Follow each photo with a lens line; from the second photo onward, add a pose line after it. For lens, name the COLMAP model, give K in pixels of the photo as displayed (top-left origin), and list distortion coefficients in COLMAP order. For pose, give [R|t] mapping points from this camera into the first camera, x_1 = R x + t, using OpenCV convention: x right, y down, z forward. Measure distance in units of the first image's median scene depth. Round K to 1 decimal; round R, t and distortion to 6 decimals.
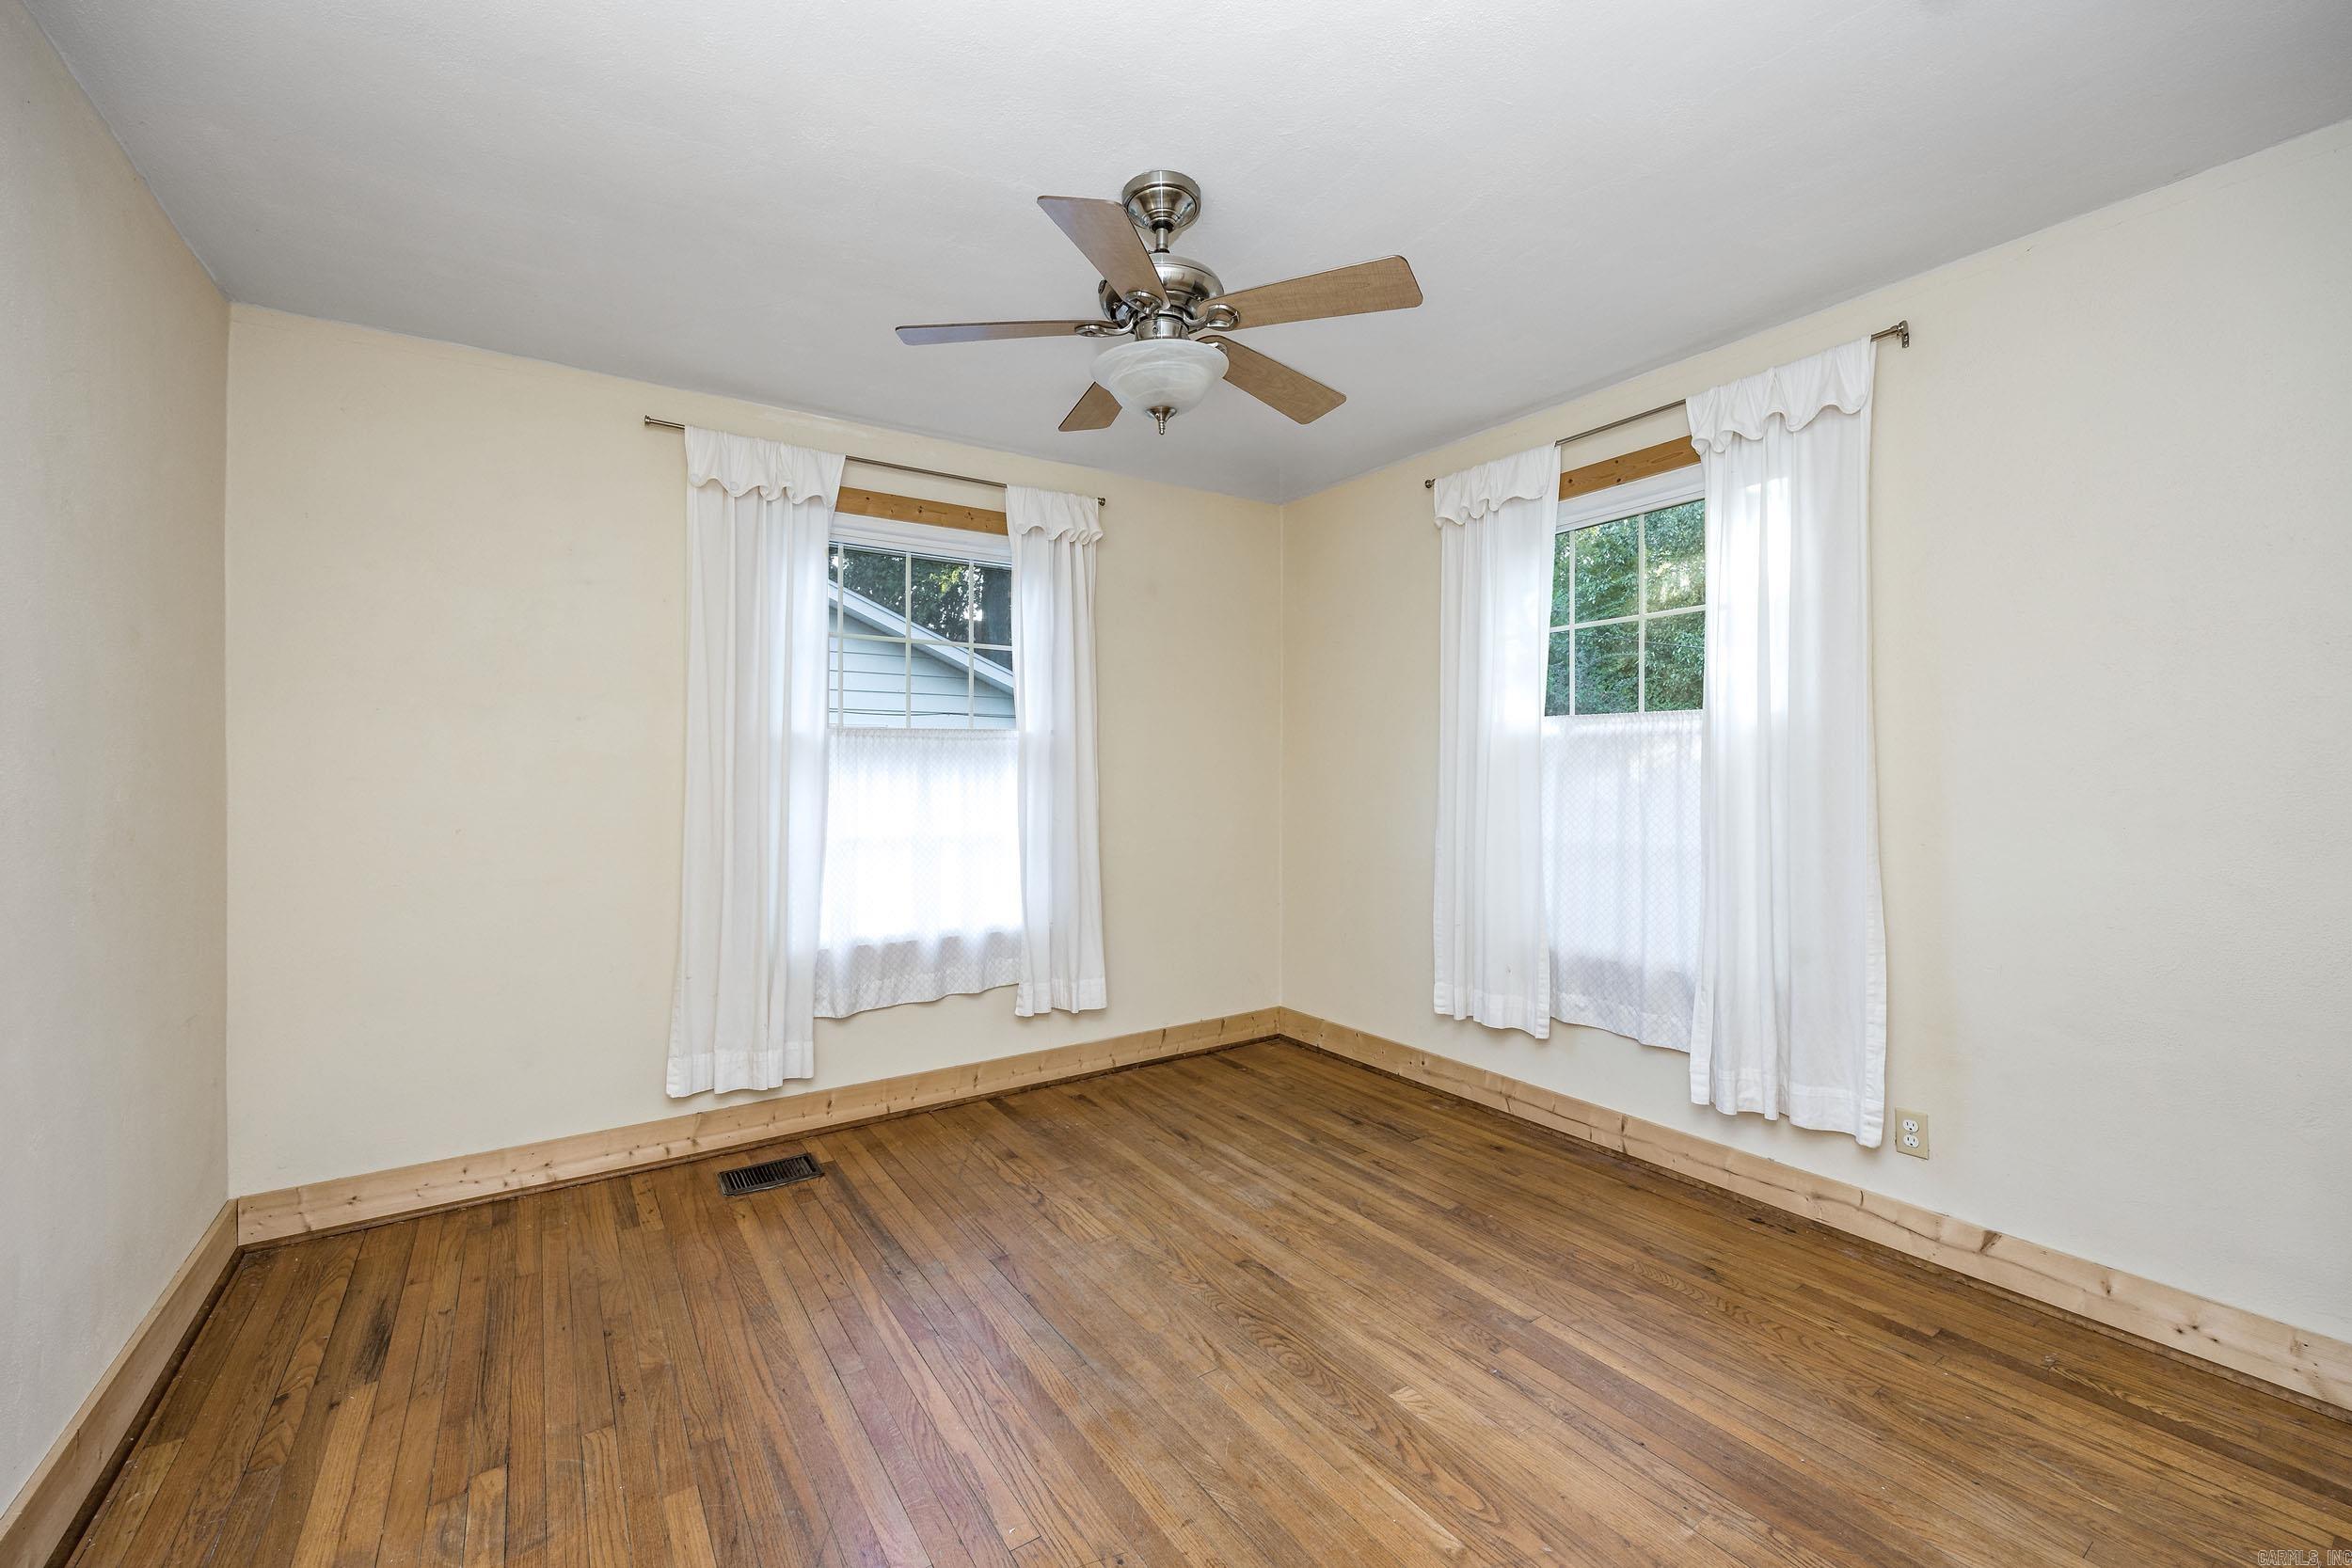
lens RADIAL K [[949.8, 0, 1167.8], [0, 949.8, 783.6], [0, 0, 1]] dist [-0.000837, -0.000193]
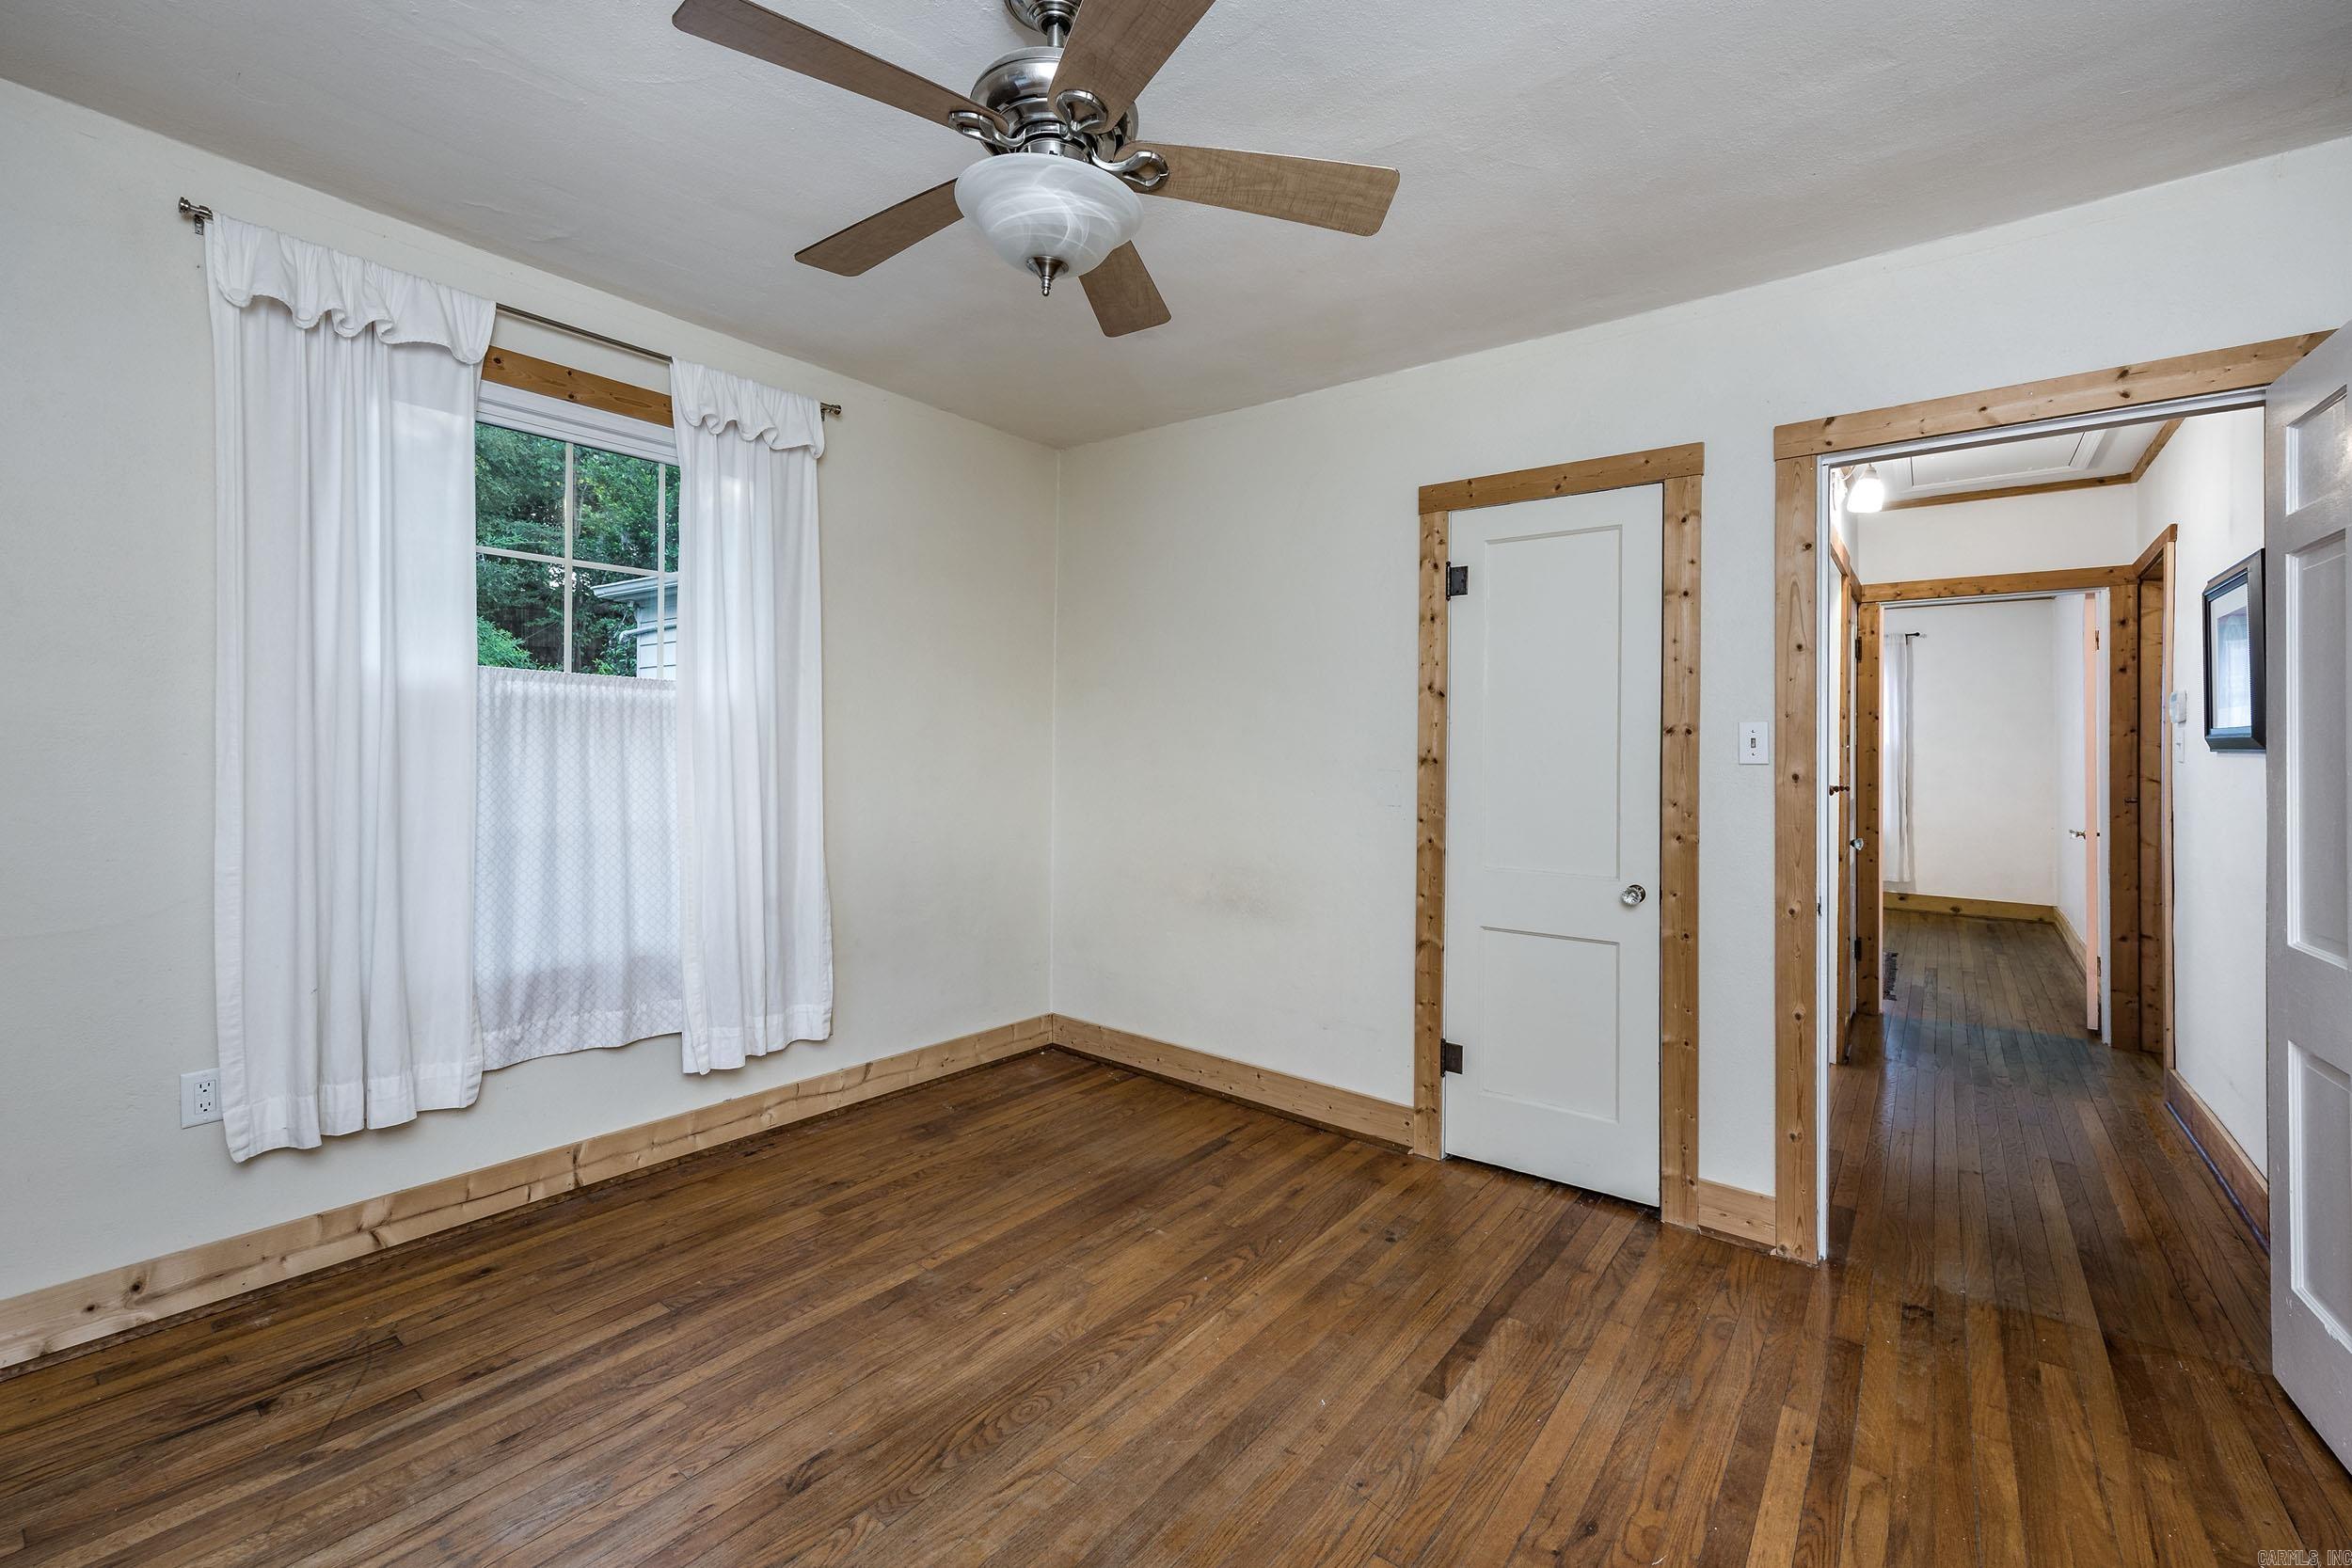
lens RADIAL K [[949.8, 0, 1168.5], [0, 949.8, 758.5], [0, 0, 1]] dist [-0.000837, -0.000193]
pose [[-0.293424, -0.009158, 0.955939, -0.533576], [-0.001155, 0.999957, 0.009225, -0.007321], [-0.955982, 0.001603, -0.293422, 0.805687]]
